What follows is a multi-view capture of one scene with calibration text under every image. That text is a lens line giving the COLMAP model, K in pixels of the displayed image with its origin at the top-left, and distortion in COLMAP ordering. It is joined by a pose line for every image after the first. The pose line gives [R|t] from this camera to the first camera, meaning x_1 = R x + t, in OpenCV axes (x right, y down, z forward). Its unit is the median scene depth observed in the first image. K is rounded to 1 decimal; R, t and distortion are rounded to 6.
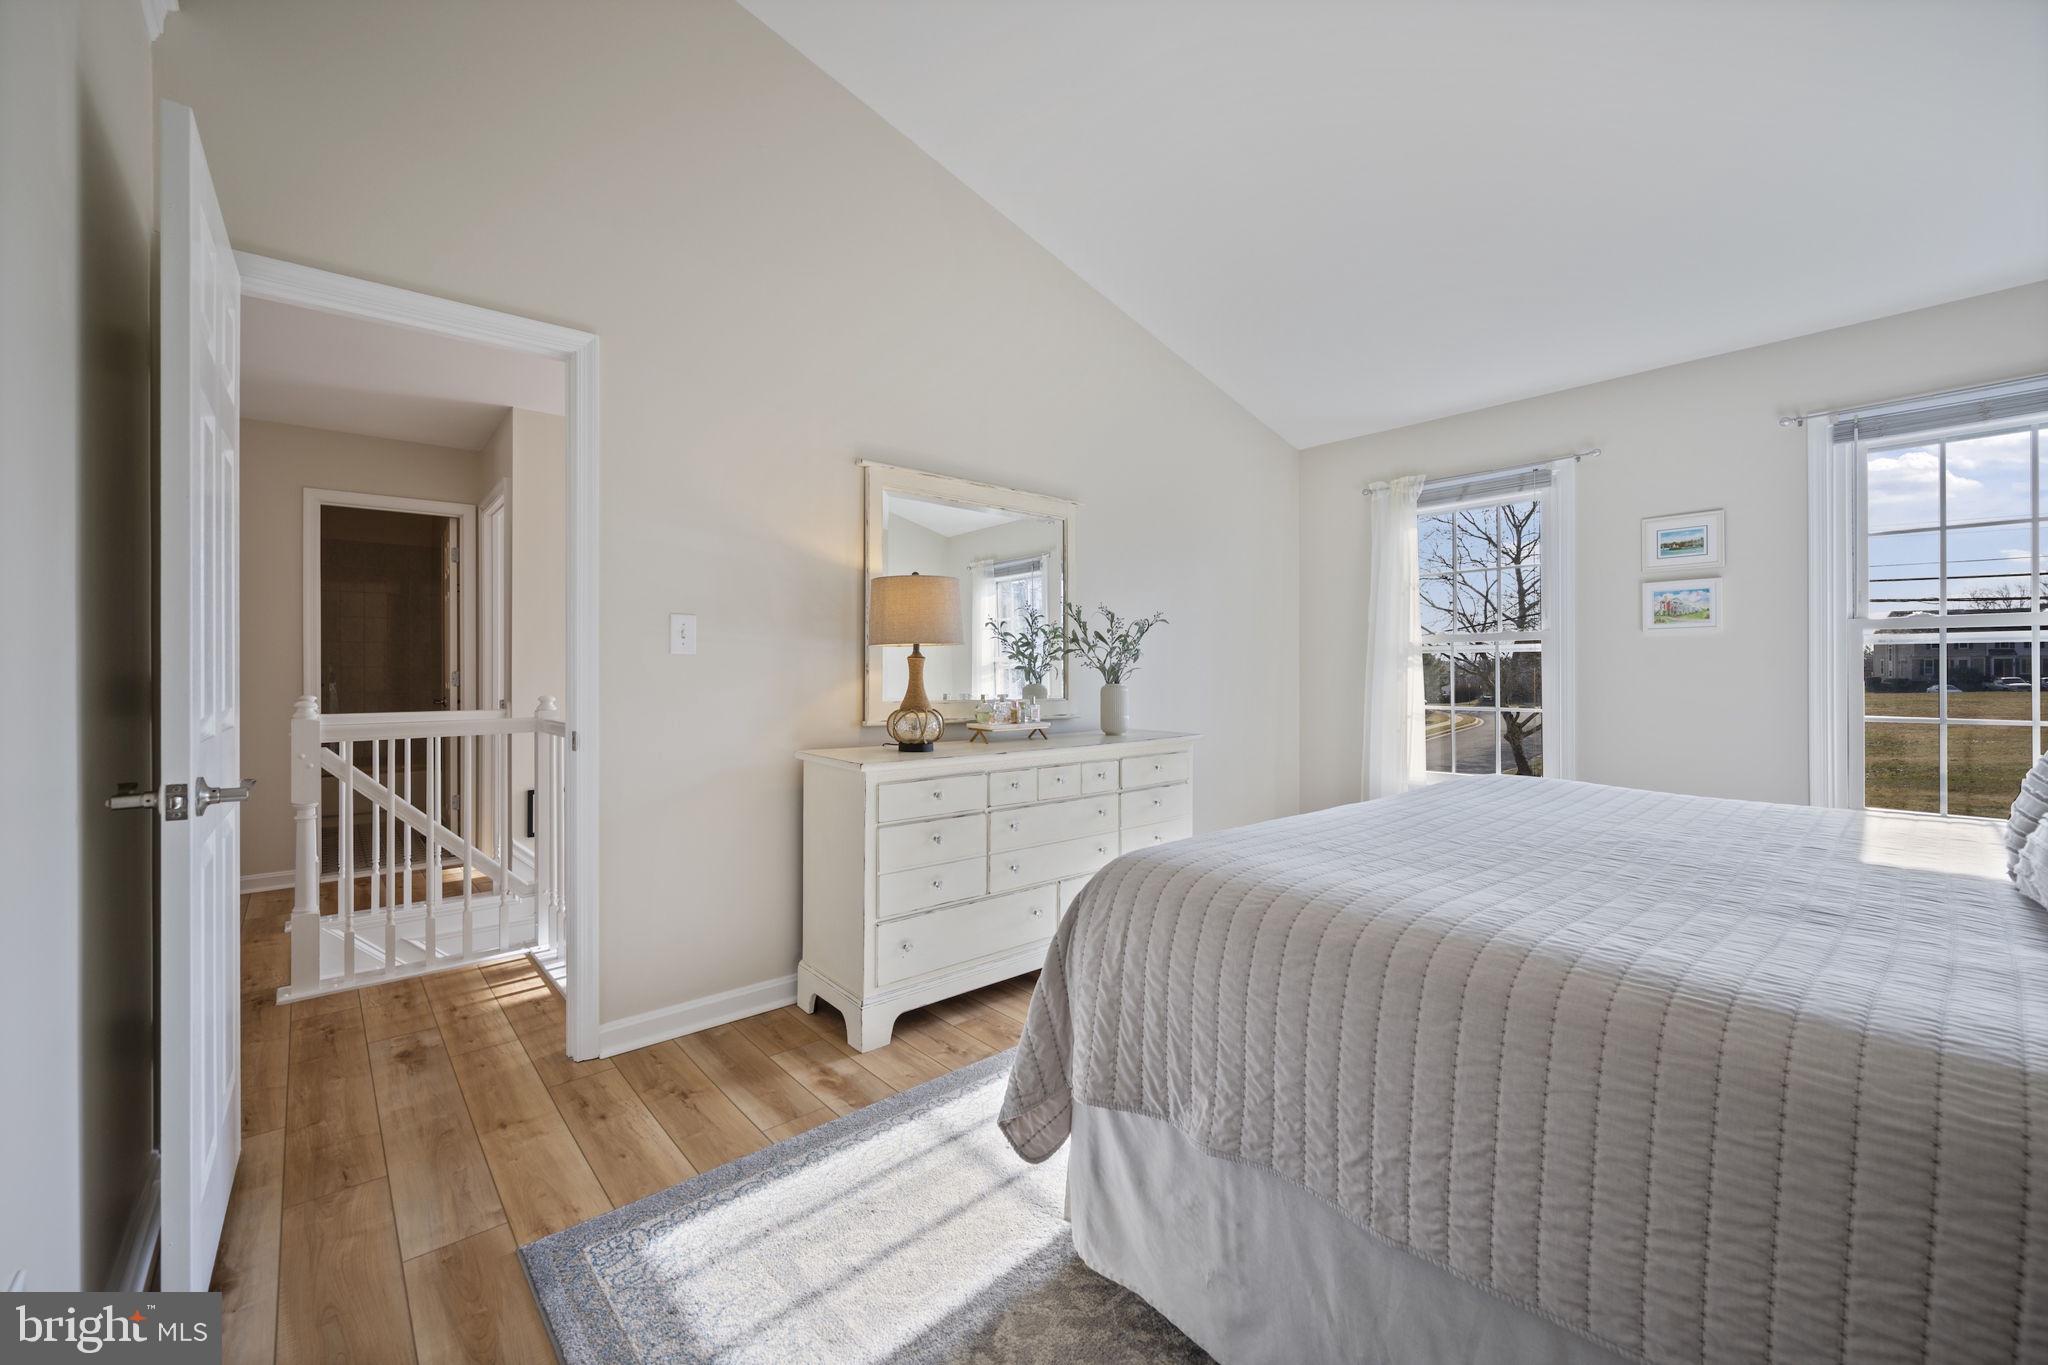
lens RADIAL K [[821.5, 0, 1024.0], [0, 821.5, 682.5], [0, 0, 1]] dist [0.001379, 0.000240]
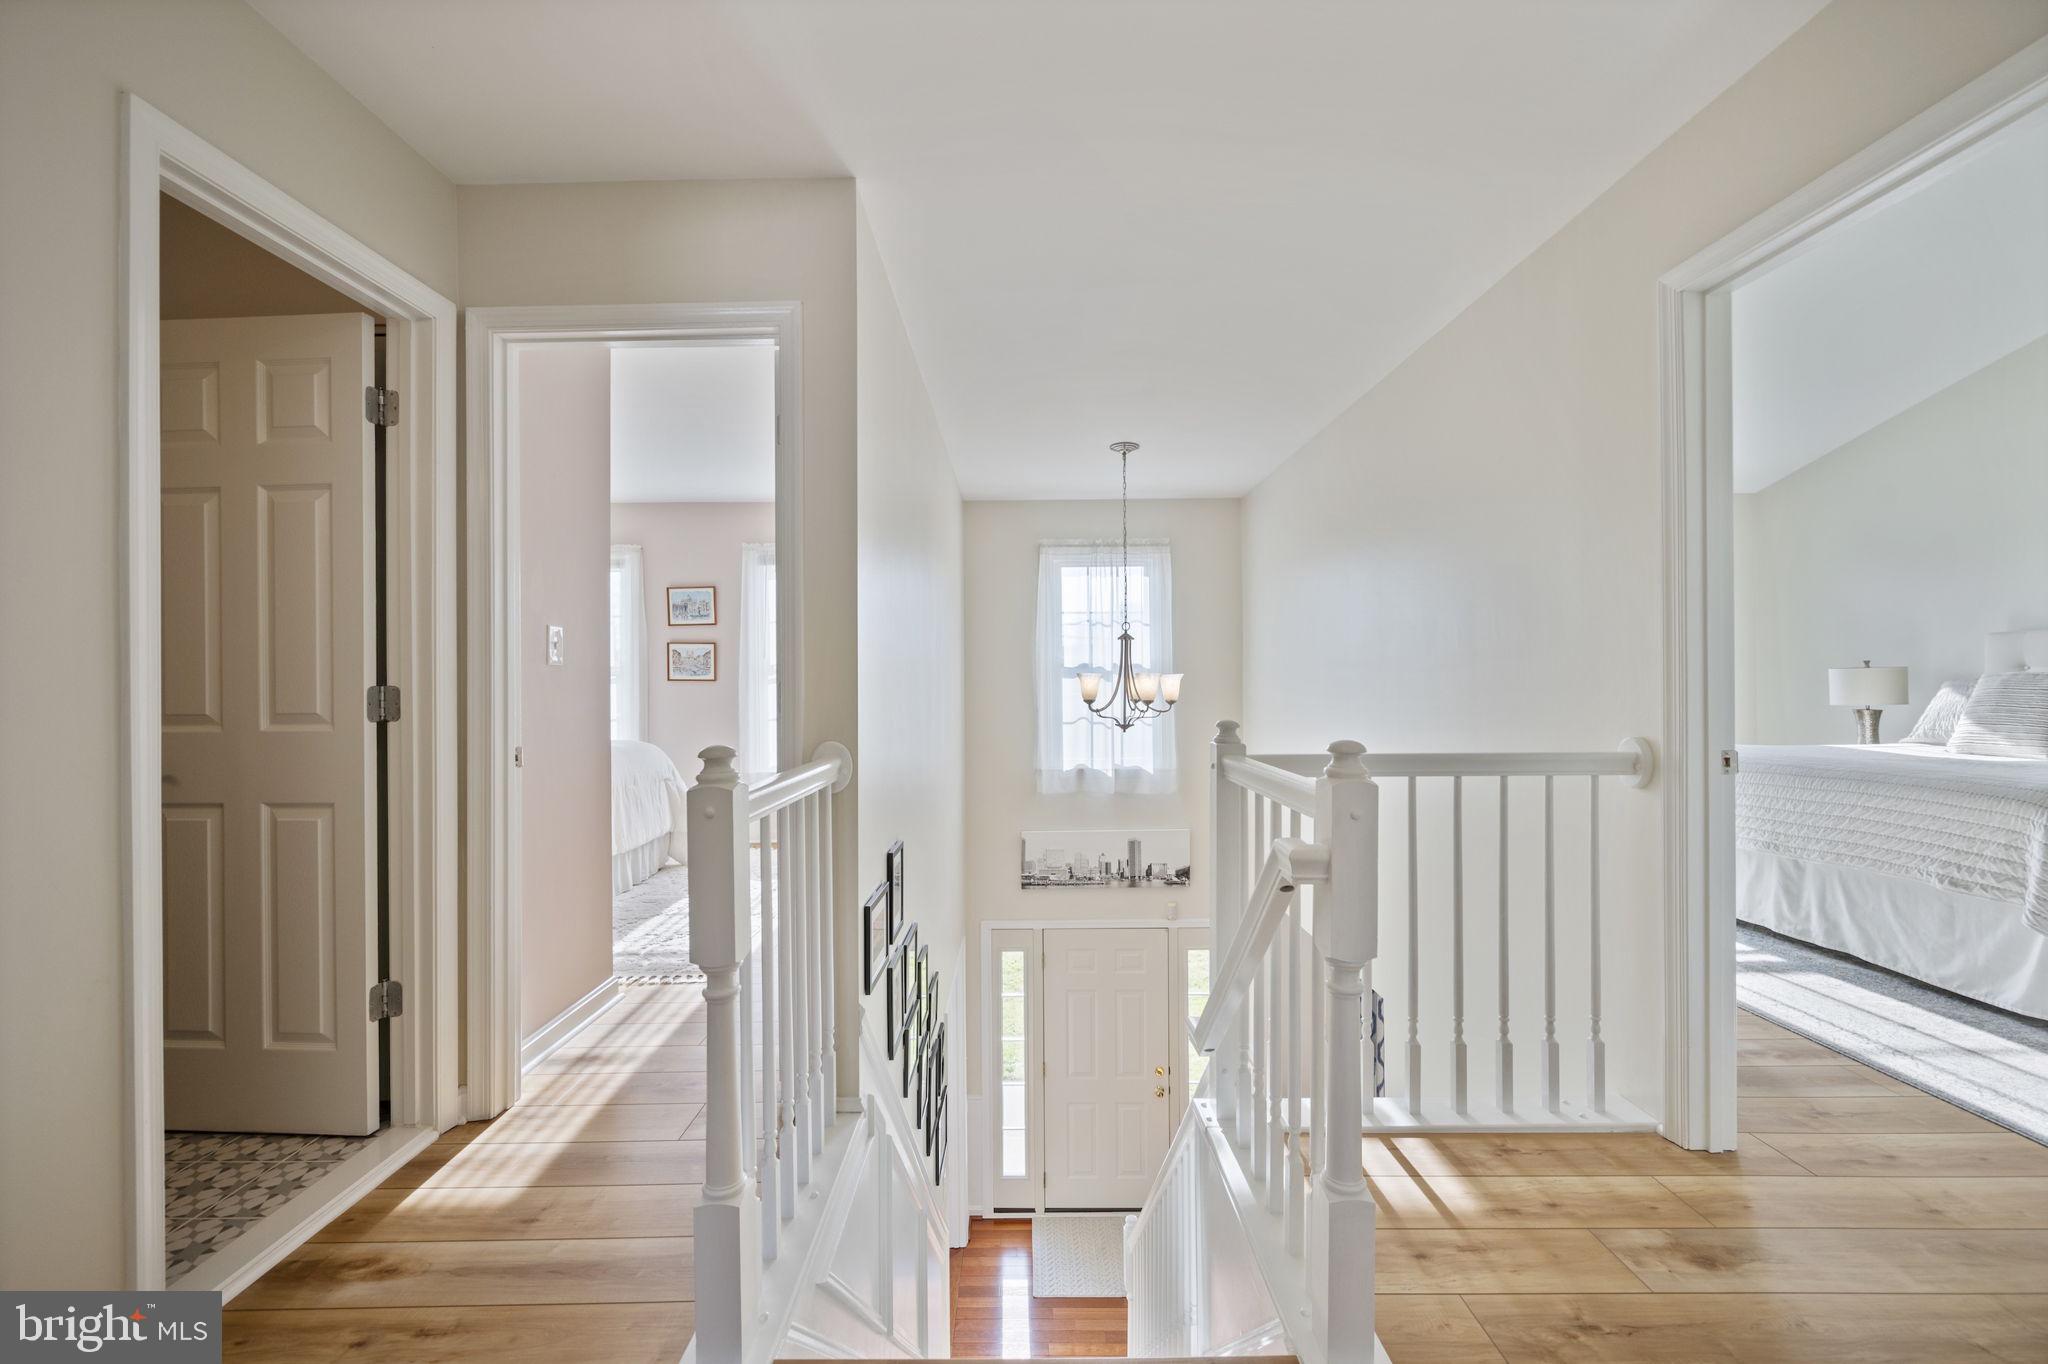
lens RADIAL K [[821.5, 0, 1024.0], [0, 821.5, 682.0], [0, 0, 1]] dist [0.001379, 0.000240]
pose [[0.648193, -0.005412, 0.761457, -1.518624], [0.011435, 0.999931, -0.002627, -0.018135], [-0.761391, 0.010410, 0.648210, 0.926313]]
